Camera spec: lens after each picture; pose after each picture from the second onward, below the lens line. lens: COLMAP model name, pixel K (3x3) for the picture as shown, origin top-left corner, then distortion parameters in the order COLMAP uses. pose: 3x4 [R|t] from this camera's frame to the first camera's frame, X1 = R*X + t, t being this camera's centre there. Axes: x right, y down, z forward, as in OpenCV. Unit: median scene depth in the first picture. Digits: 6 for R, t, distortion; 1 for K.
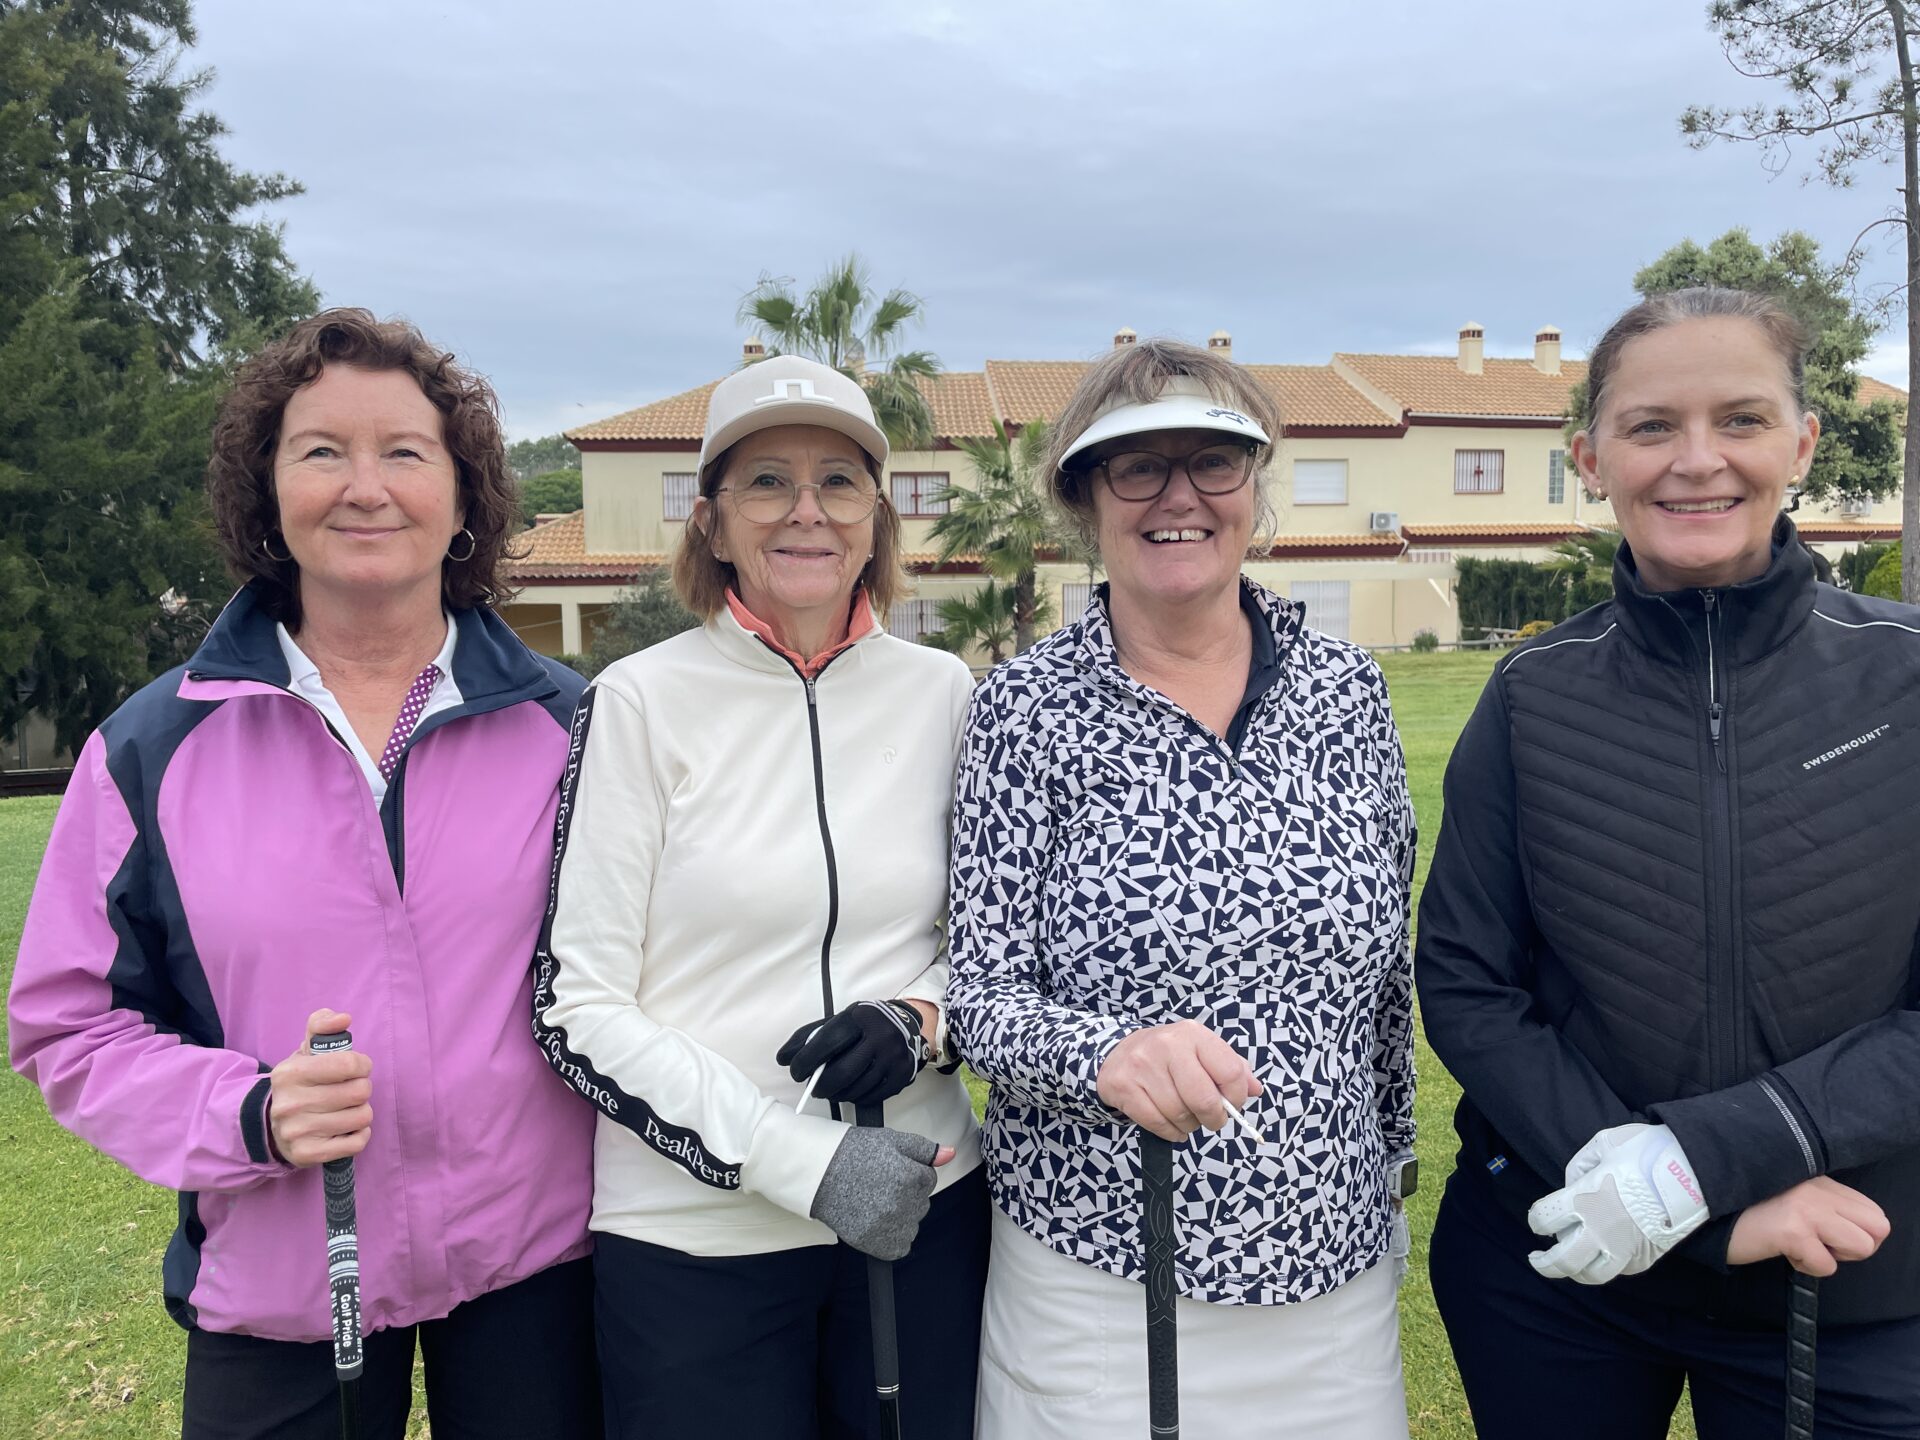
lens RADIAL K [[1438.5, 0, 963.8], [0, 1438.5, 709.7], [0, 0, 1]] dist [0.070022, -0.094508]
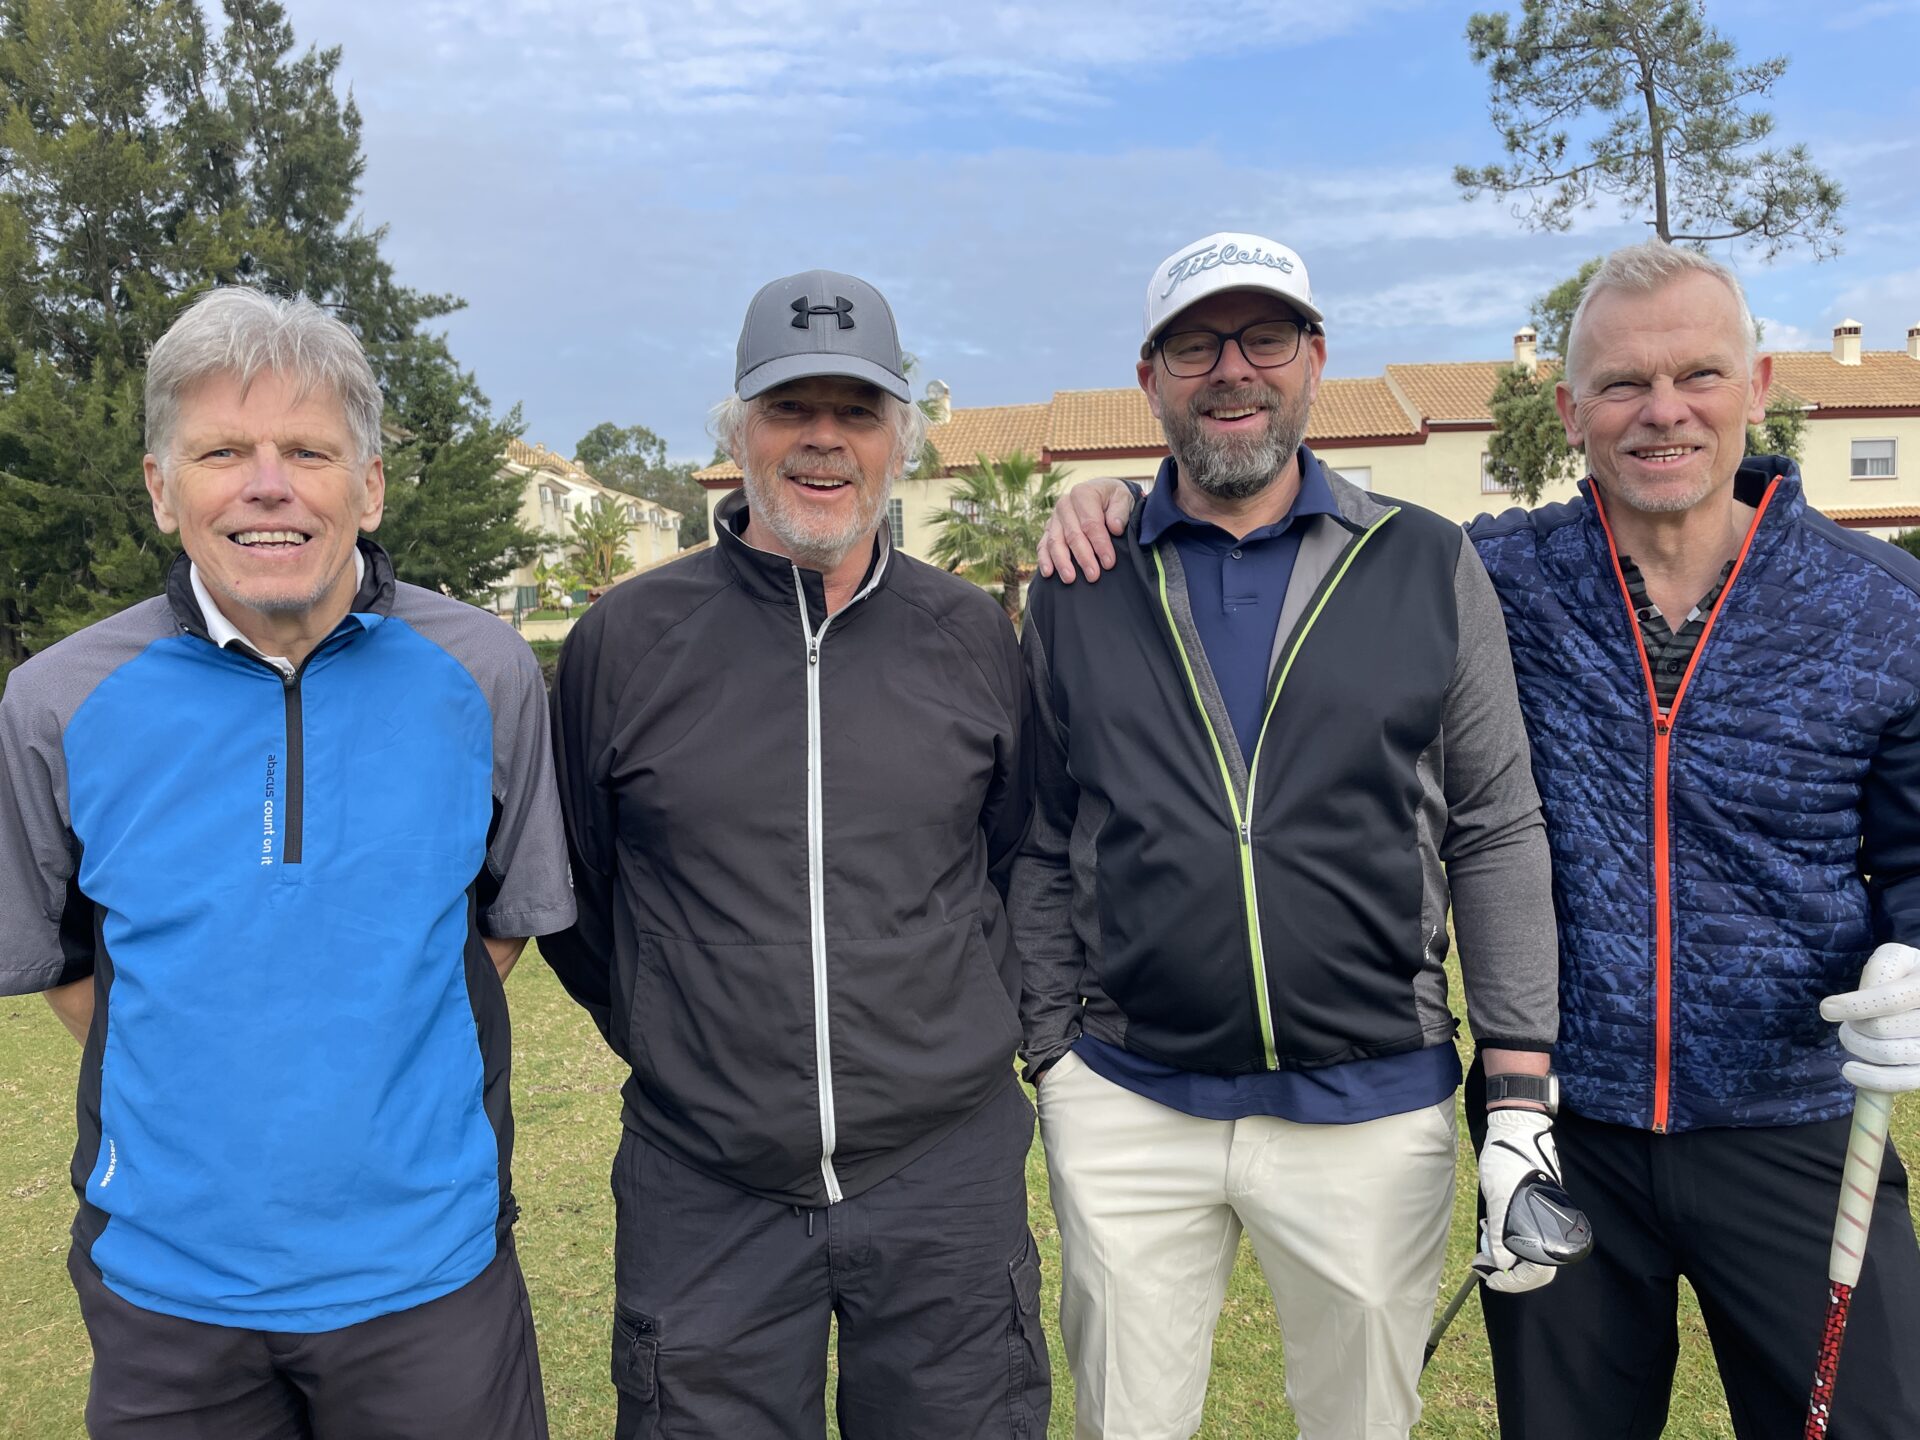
lens RADIAL K [[1438.5, 0, 970.8], [0, 1438.5, 714.1], [0, 0, 1]] dist [0.070022, -0.094508]
pose [[0.966714, 0.001334, -0.255858, 0.325296], [-0.000254, 0.999991, 0.004252, 0.009901], [0.255861, -0.004046, 0.966705, -0.159179]]
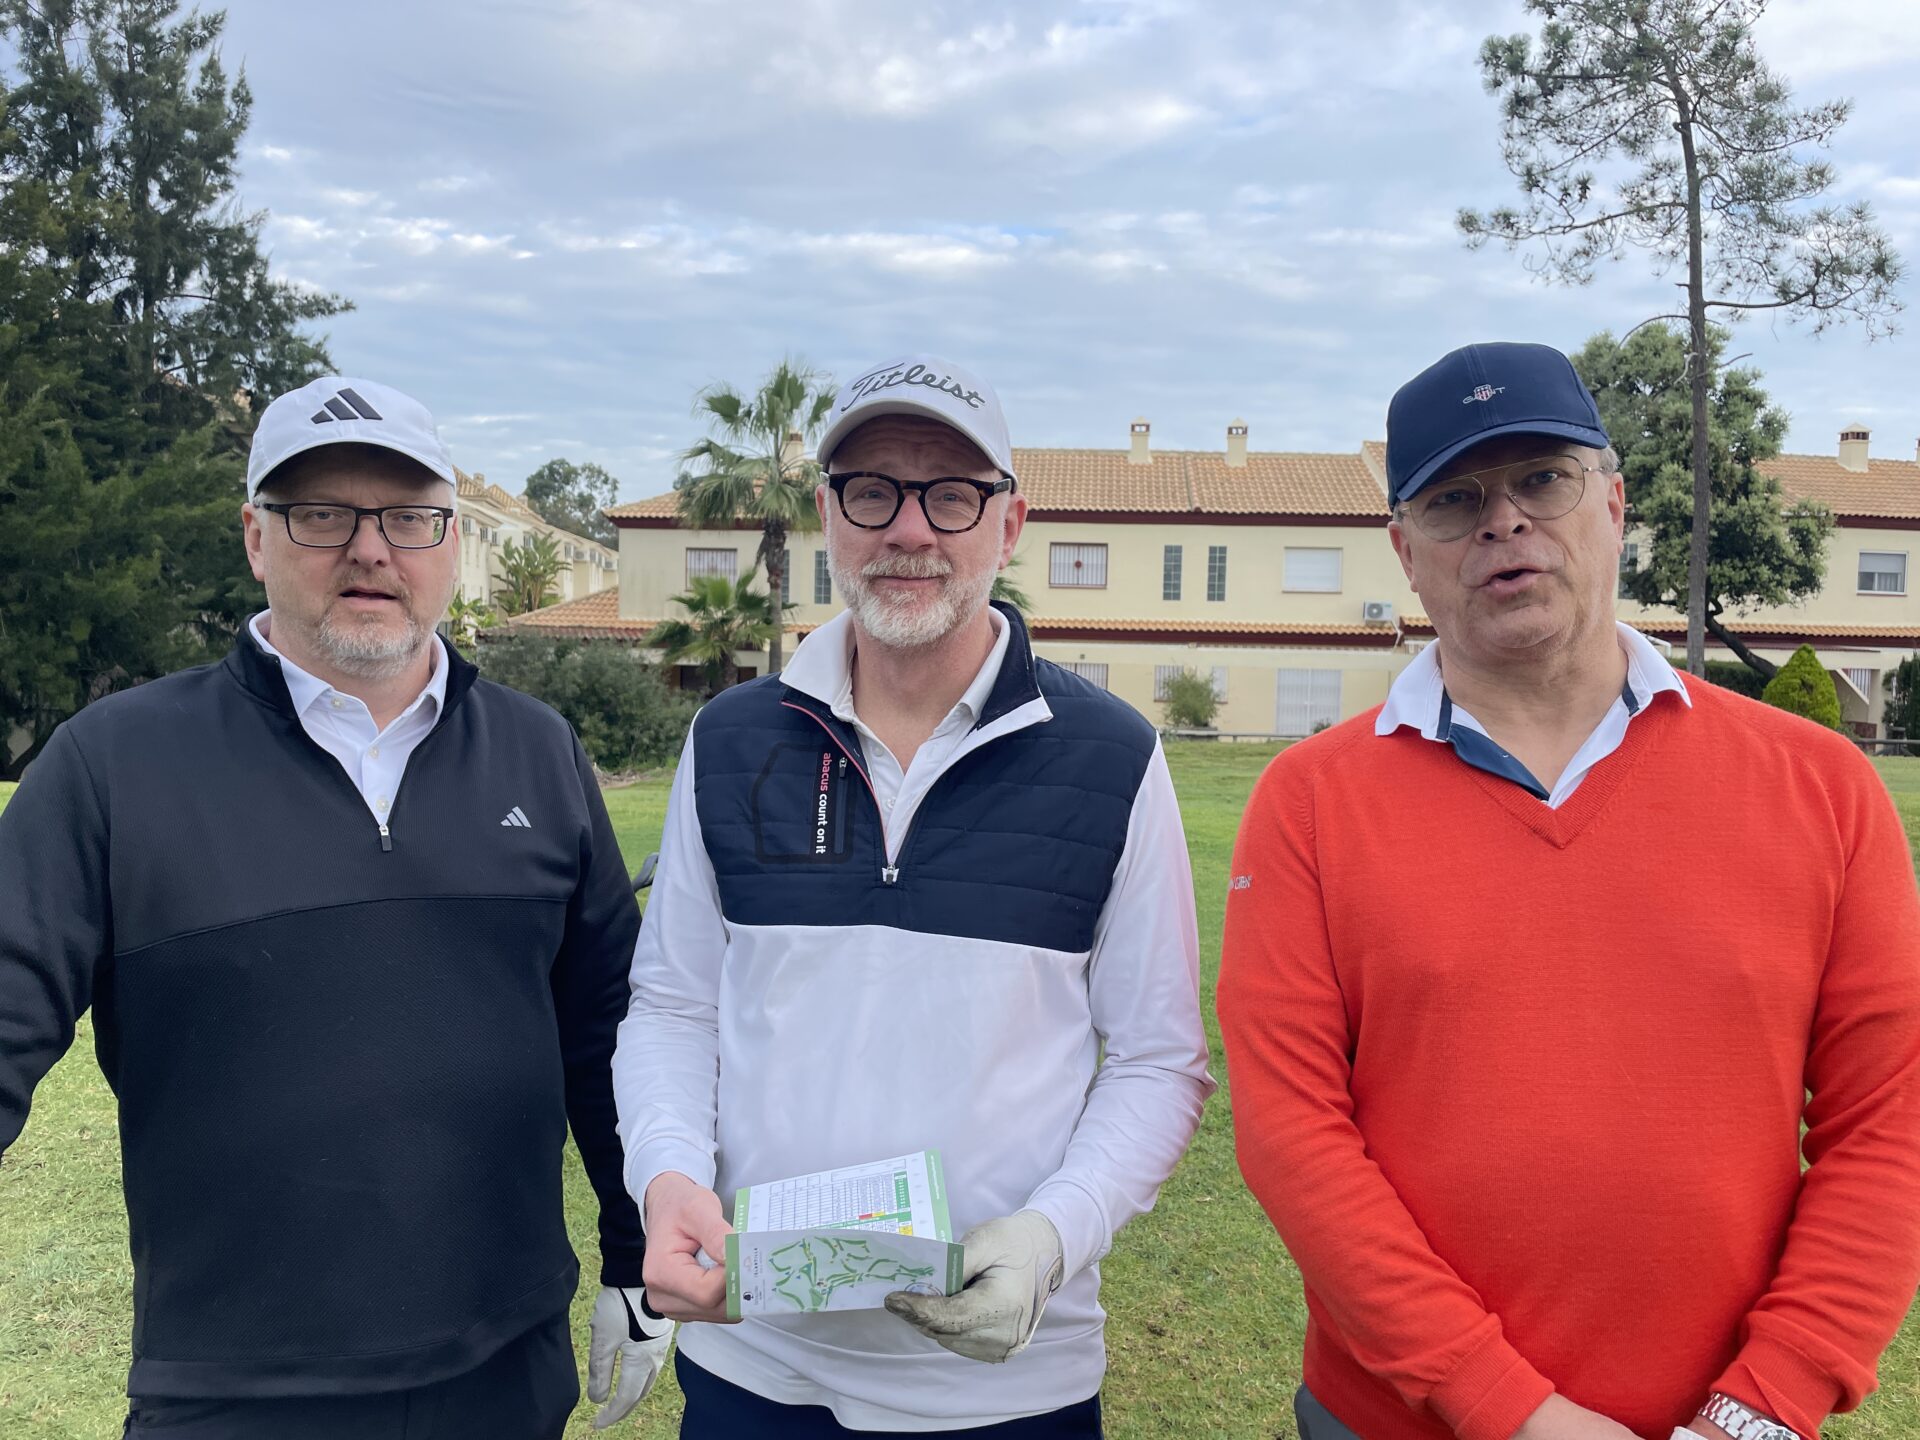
lens RADIAL K [[1438.5, 0, 961.6], [0, 1438.5, 719.3], [0, 0, 1]] dist [0.070022, -0.094508]
pose [[0.971084, 0.048184, -0.233826, 0.320088], [-0.057977, 0.997698, -0.035186, -0.006989], [0.231592, 0.047725, 0.971642, -0.025287]]
